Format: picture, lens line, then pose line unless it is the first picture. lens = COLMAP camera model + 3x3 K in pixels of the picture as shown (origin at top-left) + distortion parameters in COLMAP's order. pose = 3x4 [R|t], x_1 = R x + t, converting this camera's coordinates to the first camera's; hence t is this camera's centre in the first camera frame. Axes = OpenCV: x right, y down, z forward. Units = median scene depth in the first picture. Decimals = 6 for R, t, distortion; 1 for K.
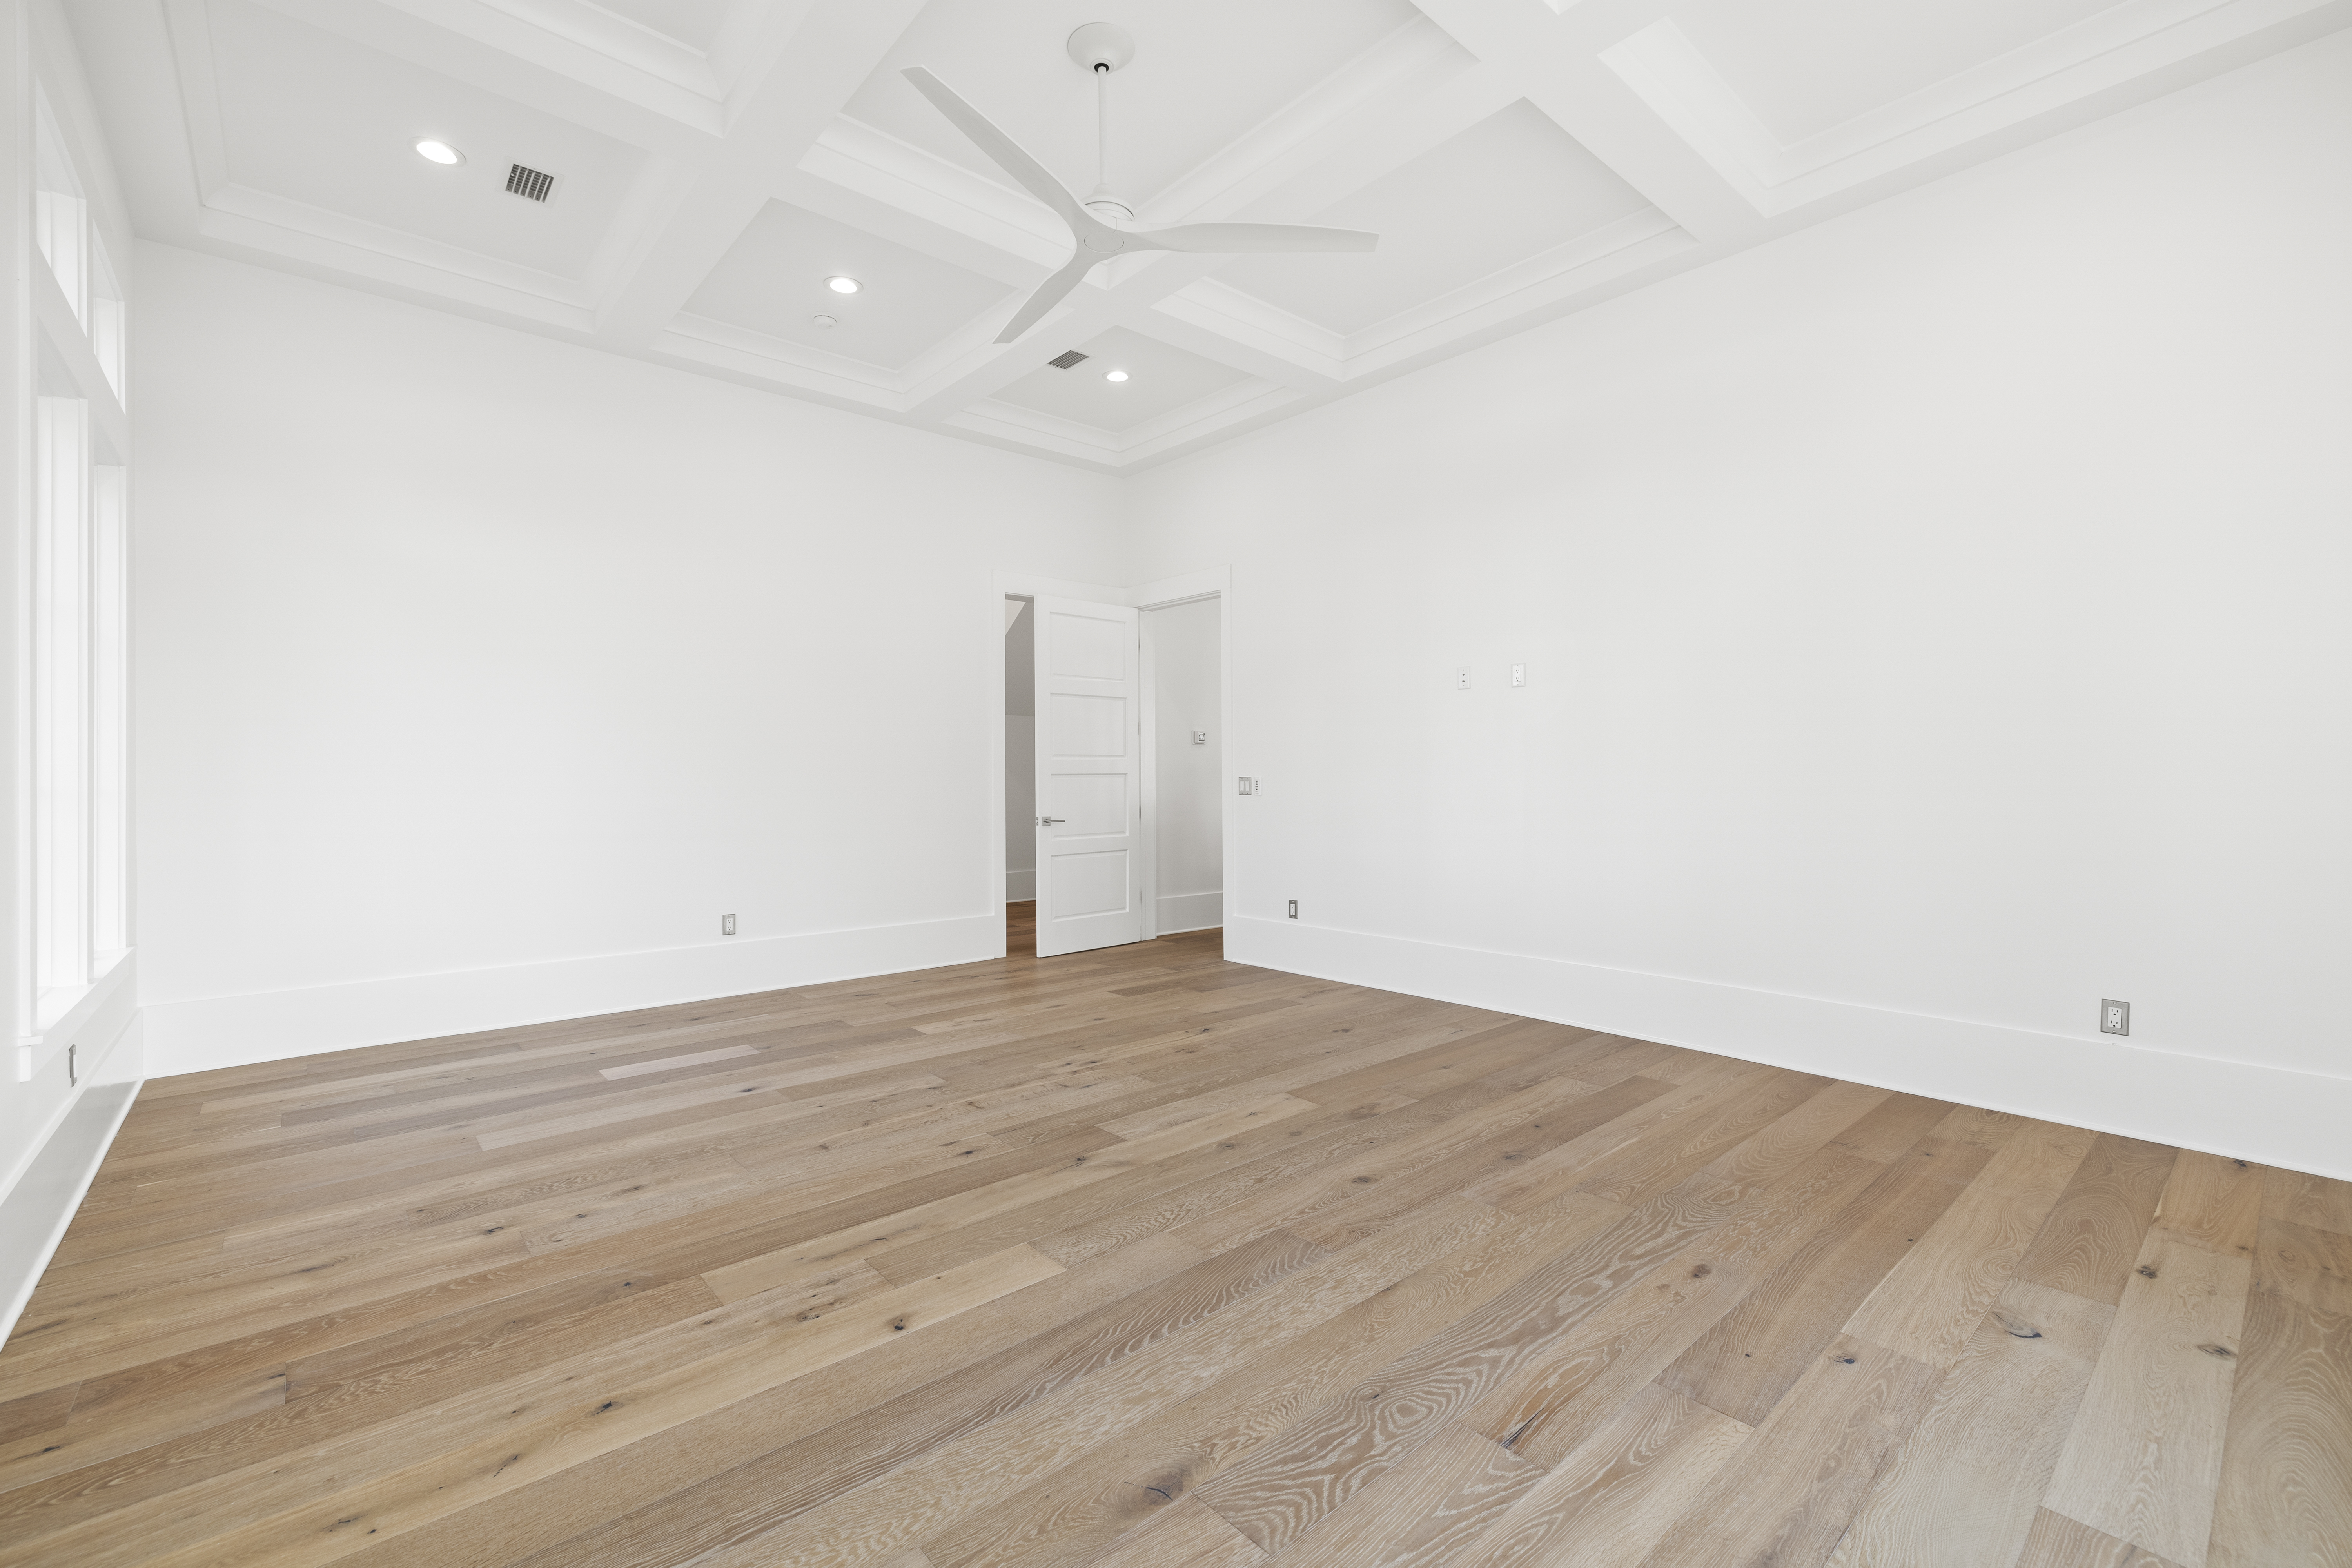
lens RADIAL K [[993.6, 0, 1171.4], [0, 993.6, 777.2], [0, 0, 1]] dist [0.001627, -0.000330]
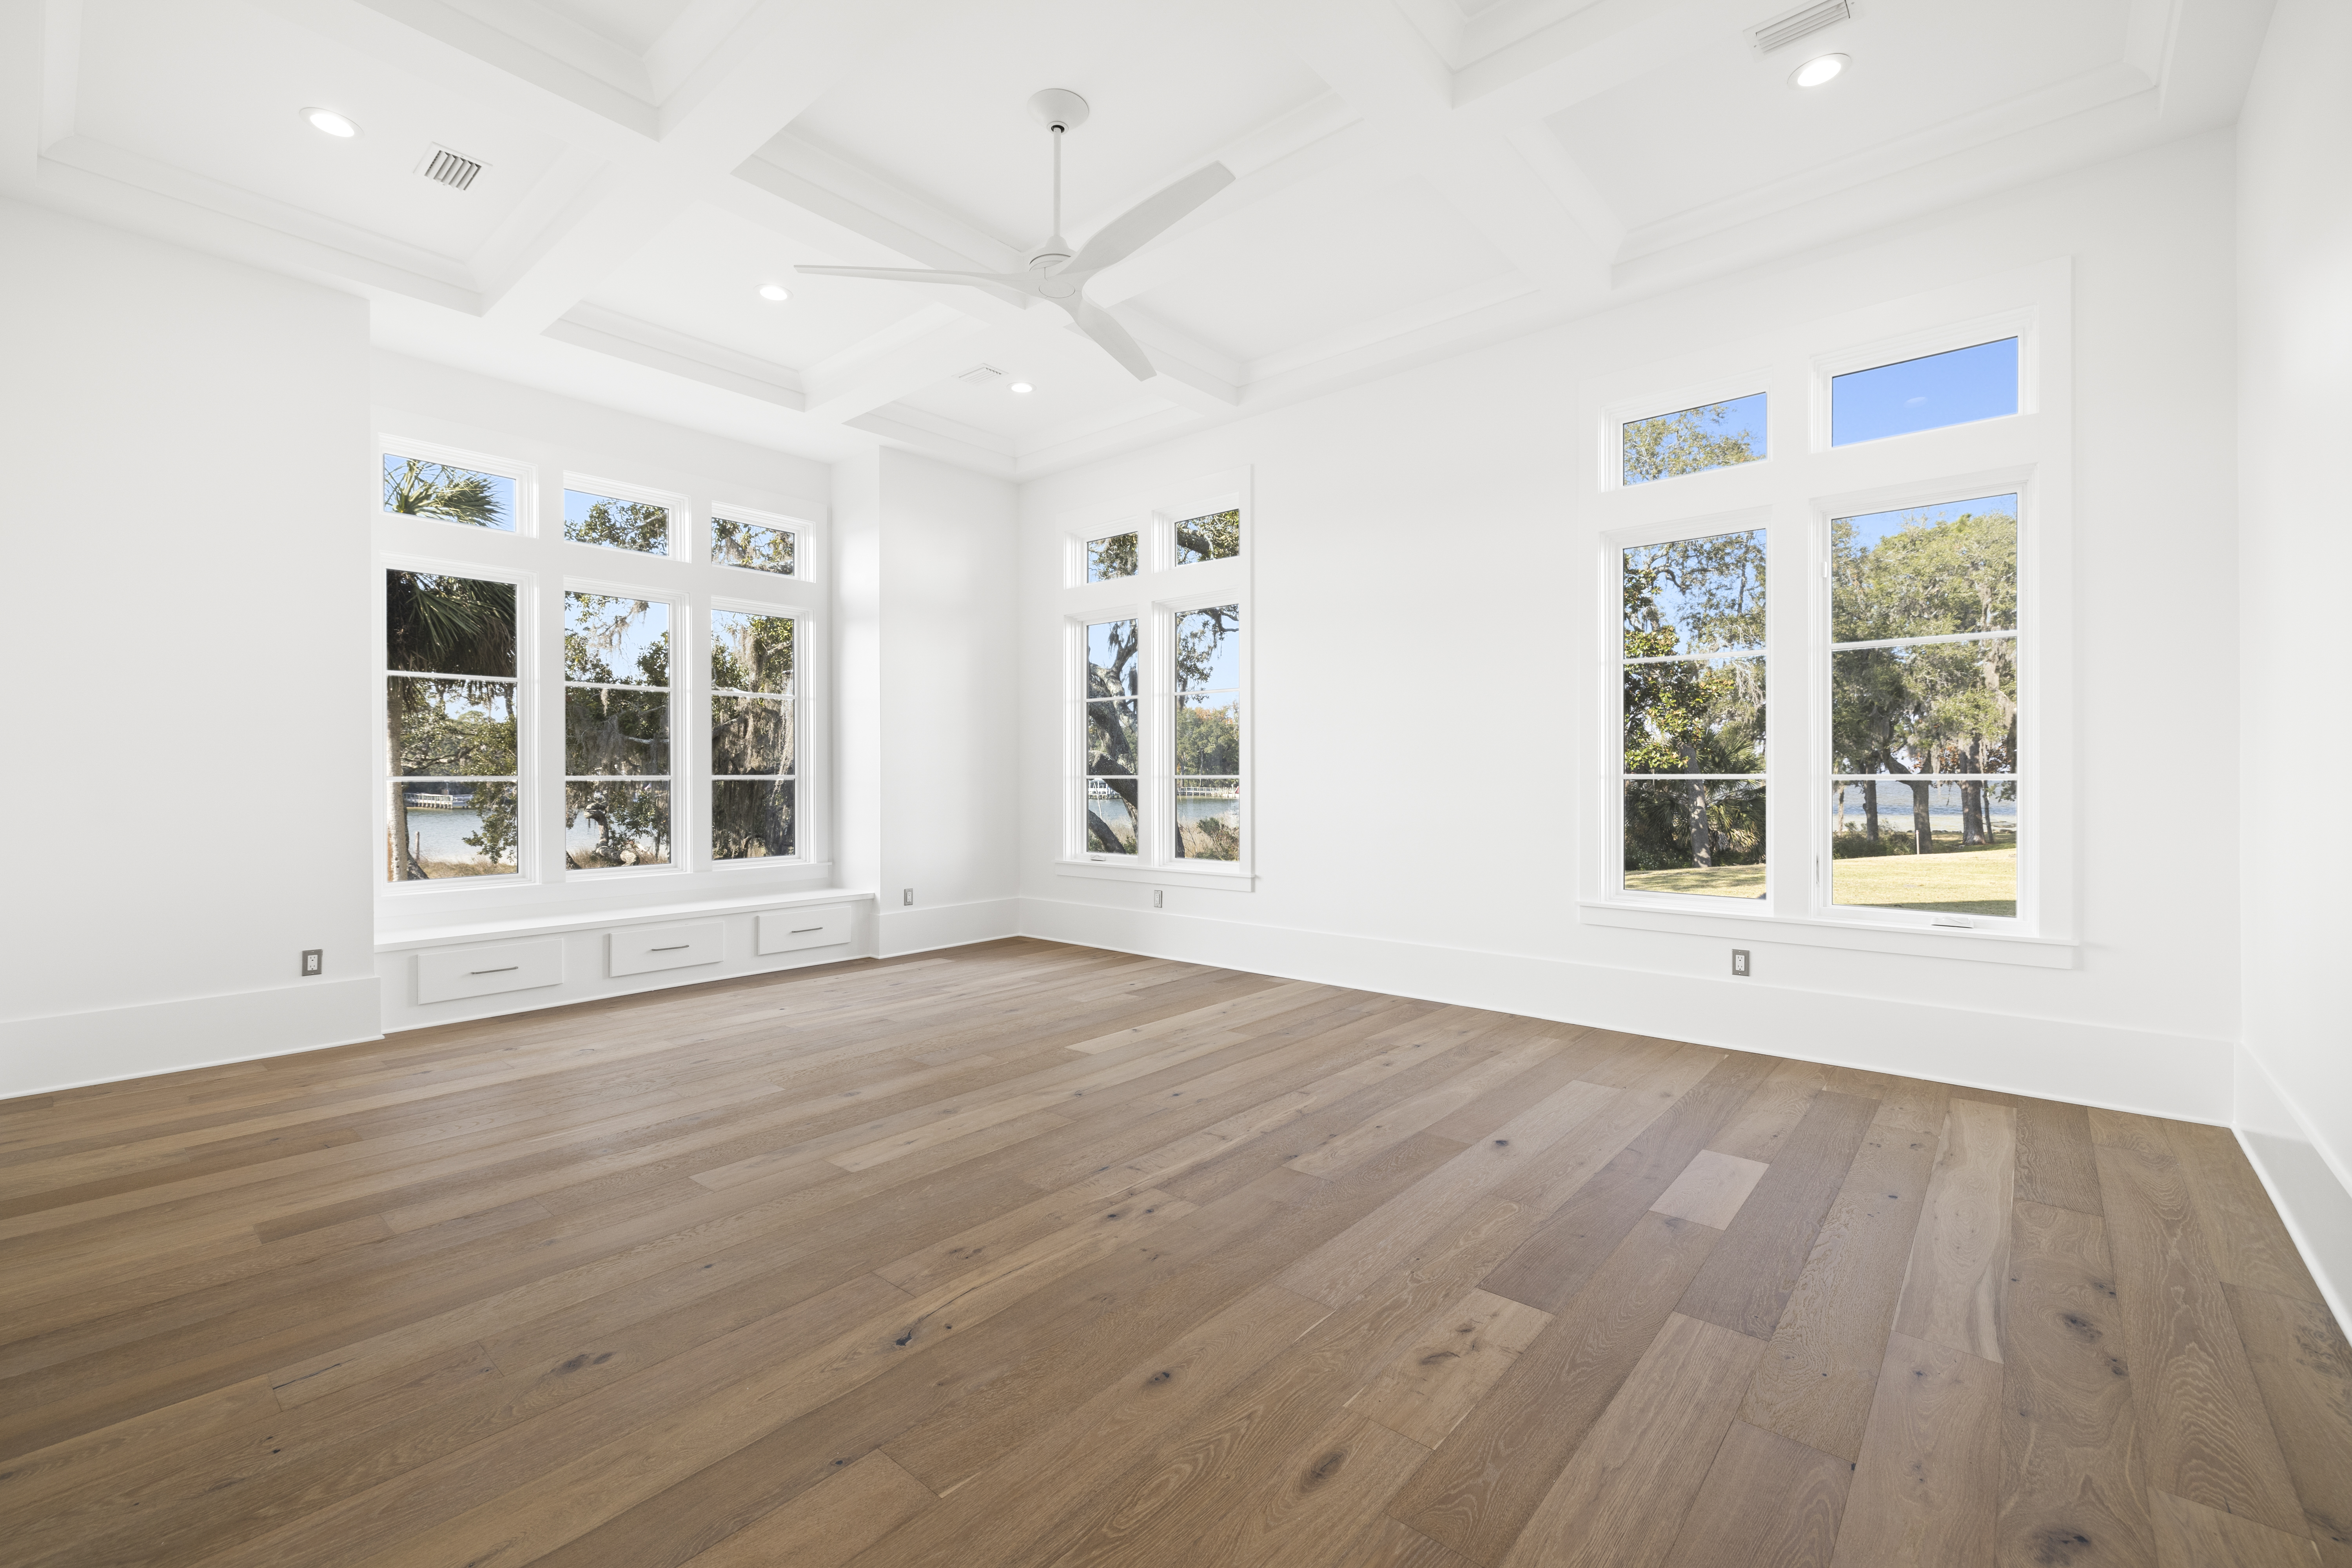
lens RADIAL K [[993.6, 0, 1166.5], [0, 993.6, 789.2], [0, 0, 1]] dist [0.001627, -0.000330]
pose [[-0.990380, 0.009013, -0.138080, -0.029883], [0.007114, 0.999873, 0.014241, -0.001190], [0.138191, 0.013122, -0.990319, 1.917336]]
